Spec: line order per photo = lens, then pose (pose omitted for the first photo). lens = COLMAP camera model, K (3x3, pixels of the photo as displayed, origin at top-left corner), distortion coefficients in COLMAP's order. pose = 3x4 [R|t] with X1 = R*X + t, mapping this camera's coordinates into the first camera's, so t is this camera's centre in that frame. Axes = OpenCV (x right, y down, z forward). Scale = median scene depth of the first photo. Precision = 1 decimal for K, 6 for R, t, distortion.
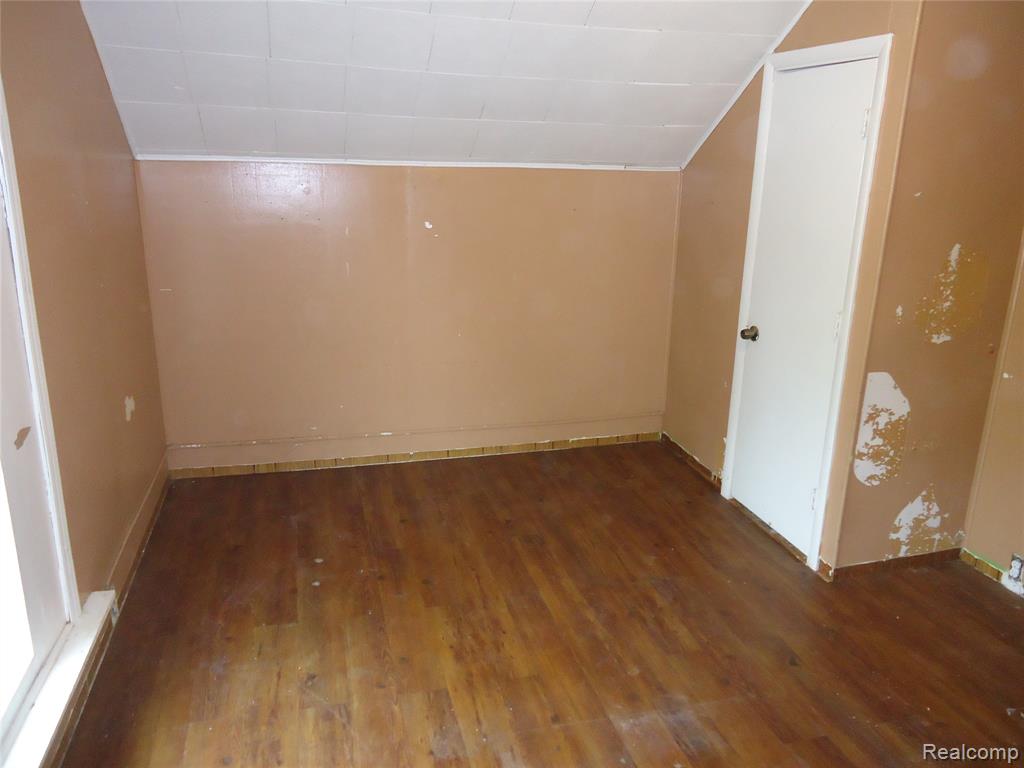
lens RADIAL K [[746.4, 0, 513.9], [0, 746.4, 381.9], [0, 0, 1]] dist [-0.007682, 0.001997]
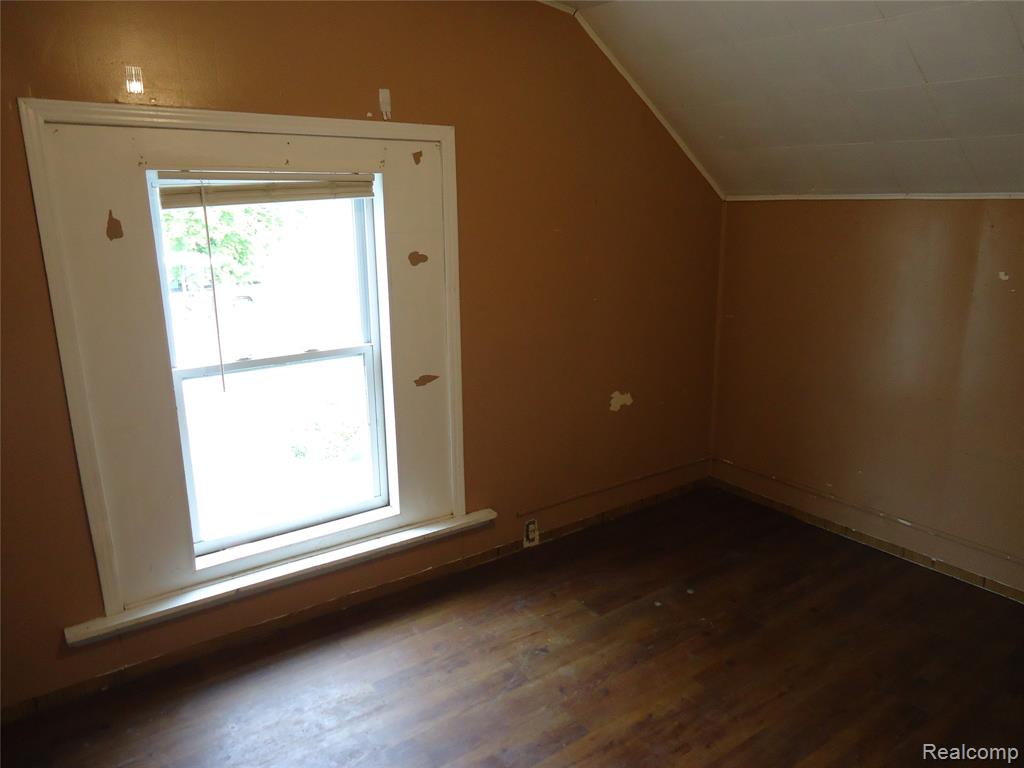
lens RADIAL K [[746.4, 0, 513.9], [0, 746.4, 381.9], [0, 0, 1]] dist [-0.007682, 0.001997]
pose [[0.329372, 0.196420, -0.923544, 0.629691], [-0.236480, 0.964109, 0.120710, -0.116901], [0.914107, 0.178641, 0.364000, 0.425671]]
